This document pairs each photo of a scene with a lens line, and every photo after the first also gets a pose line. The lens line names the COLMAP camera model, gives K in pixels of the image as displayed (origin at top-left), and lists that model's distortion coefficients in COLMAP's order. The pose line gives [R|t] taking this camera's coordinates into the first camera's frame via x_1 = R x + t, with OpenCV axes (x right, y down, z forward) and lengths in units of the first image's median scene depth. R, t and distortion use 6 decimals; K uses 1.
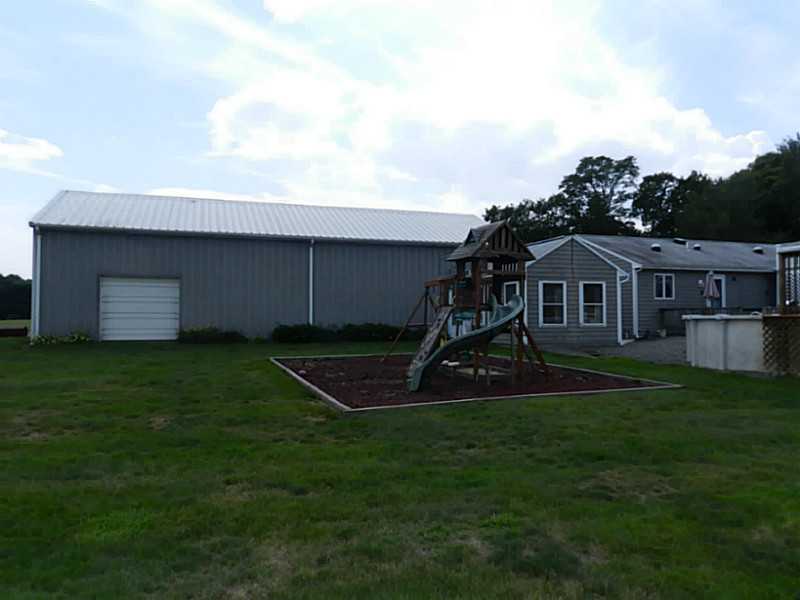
lens RADIAL K [[551.0, 0, 400.9], [0, 551.0, 302.7], [0, 0, 1]] dist [0.024390, 0.003599]
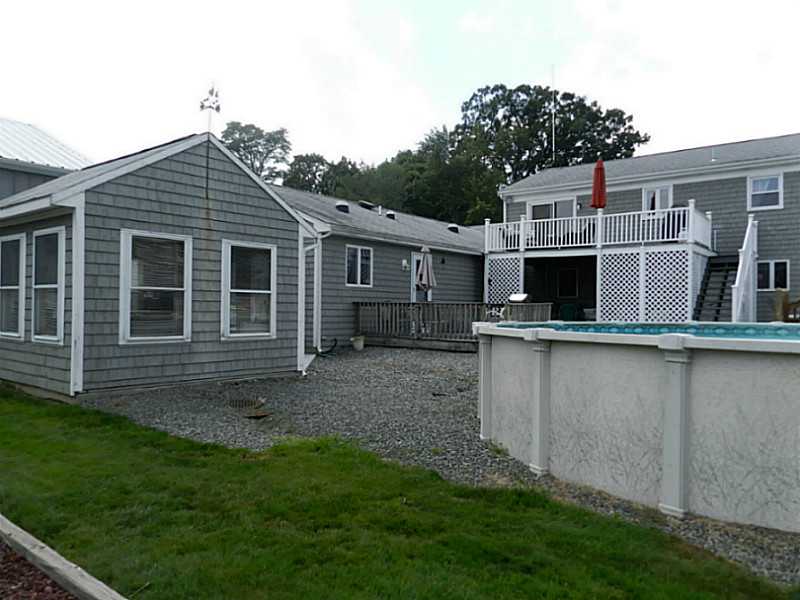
lens RADIAL K [[551.0, 0, 400.8], [0, 551.0, 303.9], [0, 0, 1]] dist [0.024390, 0.003599]
pose [[0.810560, 0.015988, 0.585437, 0.056689], [-0.029643, 0.999466, 0.013747, 0.000981], [-0.584905, -0.028497, 0.810601, 0.174665]]
